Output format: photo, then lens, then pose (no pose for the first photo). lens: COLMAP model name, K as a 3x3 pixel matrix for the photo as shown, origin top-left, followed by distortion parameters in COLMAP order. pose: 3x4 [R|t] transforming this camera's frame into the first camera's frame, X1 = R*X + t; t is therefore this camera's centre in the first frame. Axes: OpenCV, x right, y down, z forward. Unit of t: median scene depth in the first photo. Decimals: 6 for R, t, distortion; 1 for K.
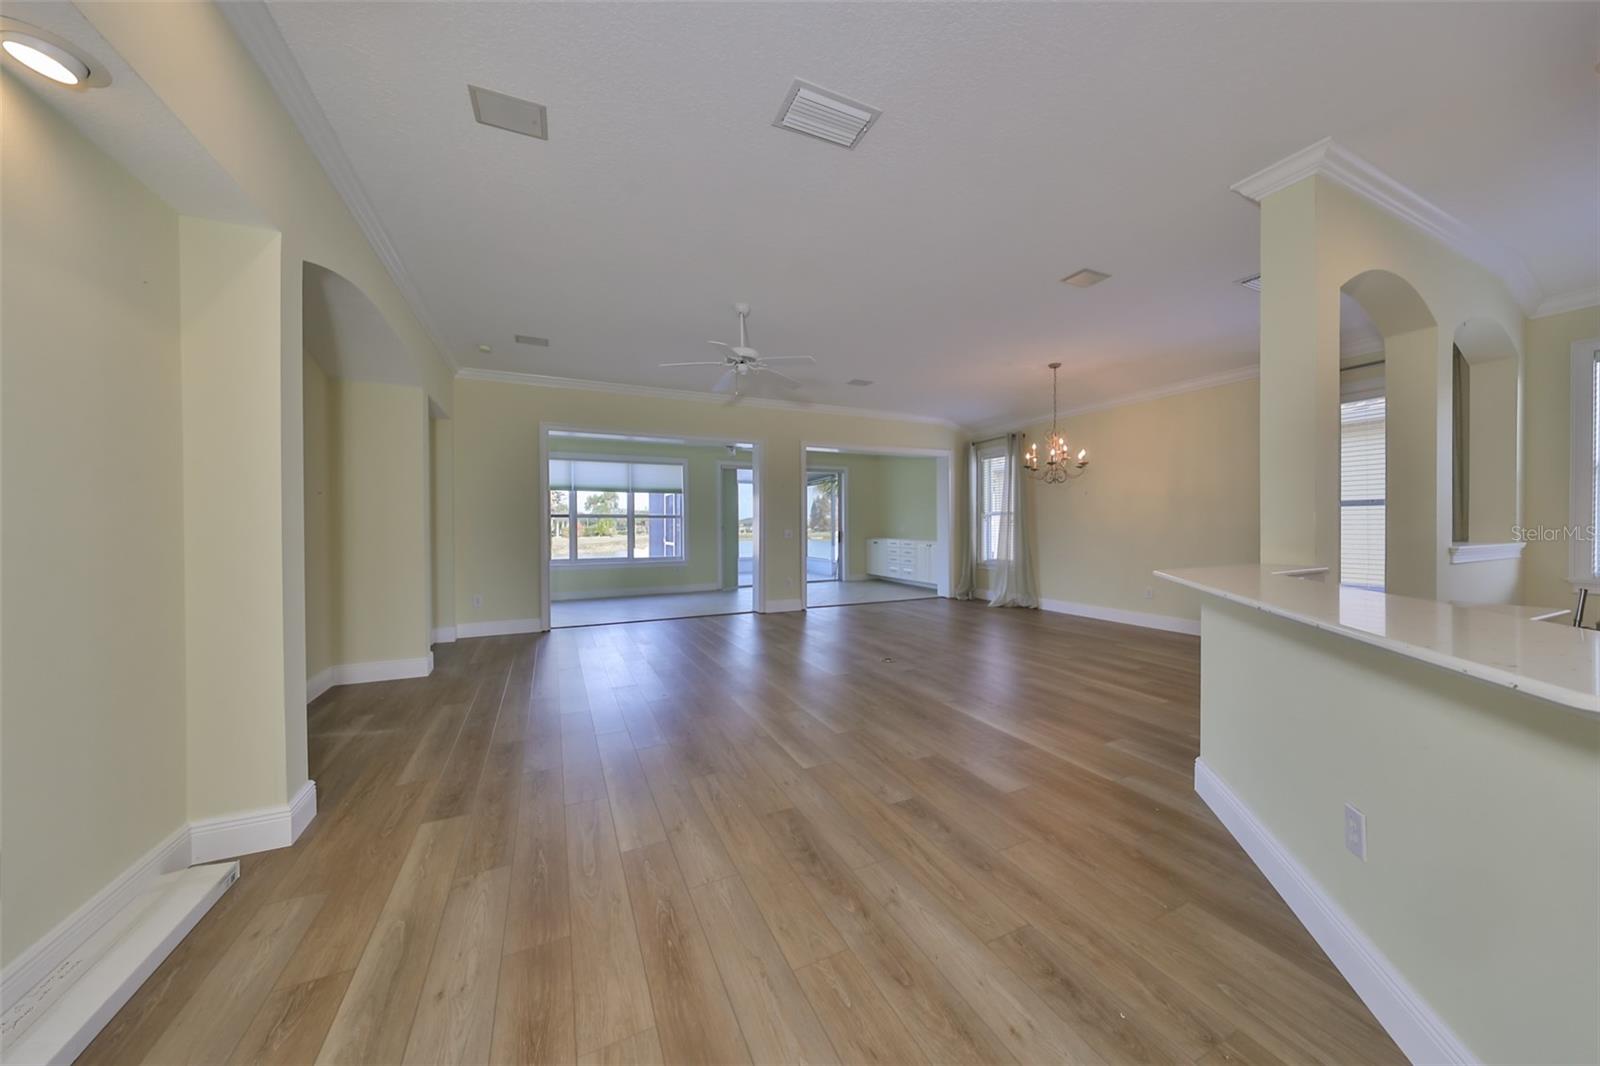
lens RADIAL K [[476.9, 0, 800.0], [0, 476.9, 533.0], [0, 0, 1]] dist [0.000528, 0.000006]
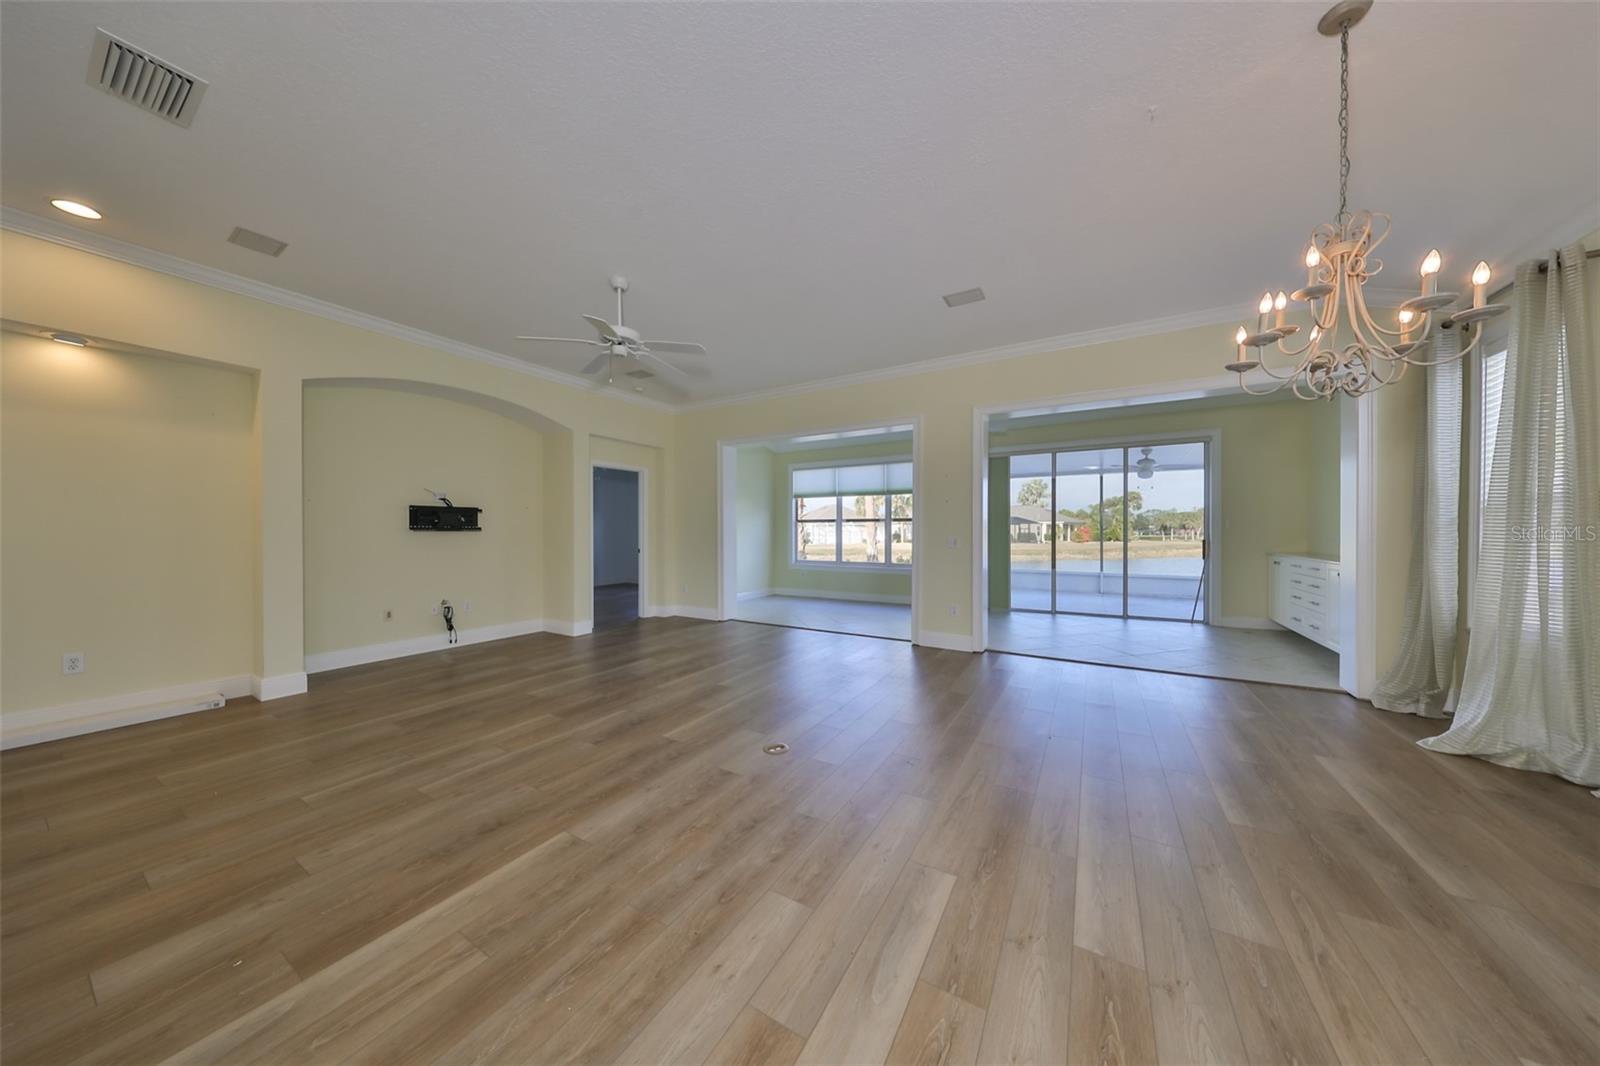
lens RADIAL K [[486.2, 0, 800.0], [0, 486.2, 533.0], [0, 0, 1]] dist [-0.001824, -0.000095]
pose [[0.604869, 0.008689, -0.796278, 0.377593], [-0.017466, 0.999845, -0.002357, -0.005066], [0.796134, 0.015334, 0.604927, 0.346888]]
